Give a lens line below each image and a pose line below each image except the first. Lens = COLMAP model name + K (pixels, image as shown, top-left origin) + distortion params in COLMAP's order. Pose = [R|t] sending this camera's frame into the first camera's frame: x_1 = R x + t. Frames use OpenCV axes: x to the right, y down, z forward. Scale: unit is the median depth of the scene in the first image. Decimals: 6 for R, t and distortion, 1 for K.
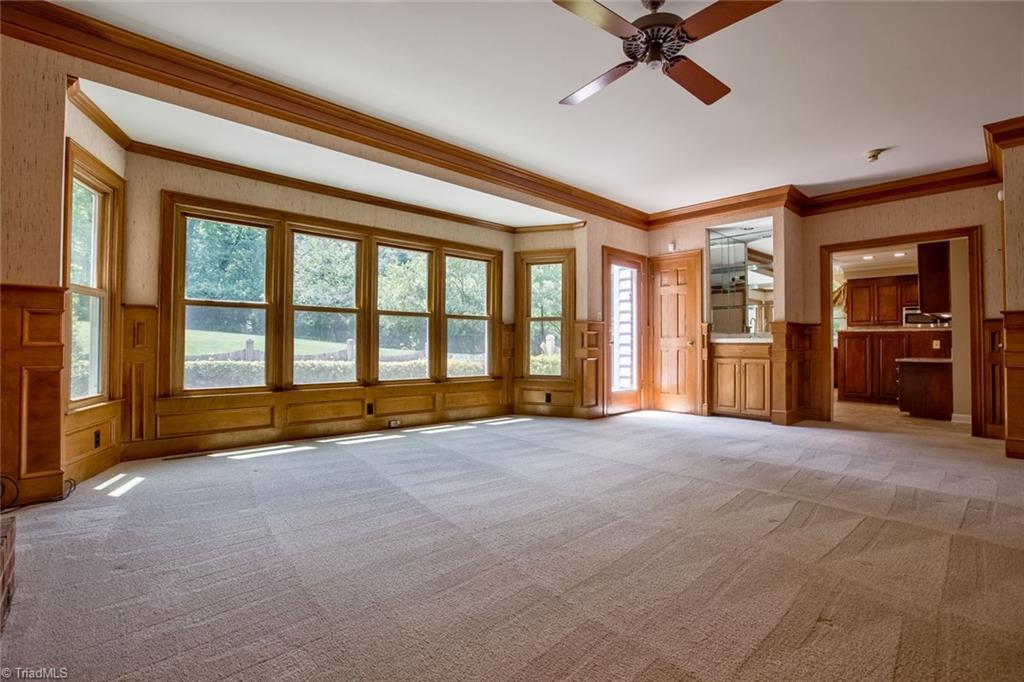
lens RADIAL K [[464.9, 0, 507.0], [0, 464.9, 337.5], [0, 0, 1]] dist [0.003918, -0.000086]
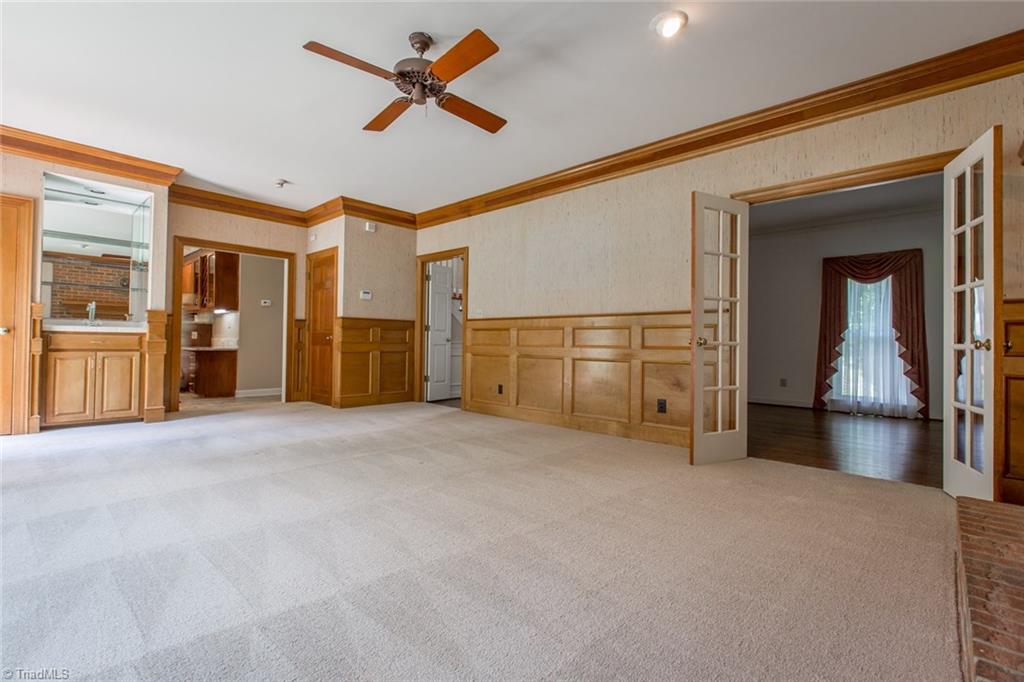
lens RADIAL K [[464.9, 0, 505.7], [0, 464.9, 338.2], [0, 0, 1]] dist [0.003918, -0.000086]
pose [[-0.064498, 0.002017, 0.997916, -0.360670], [-0.028288, 0.999592, -0.003848, 0.005412], [-0.997517, -0.028477, -0.064414, 0.353745]]
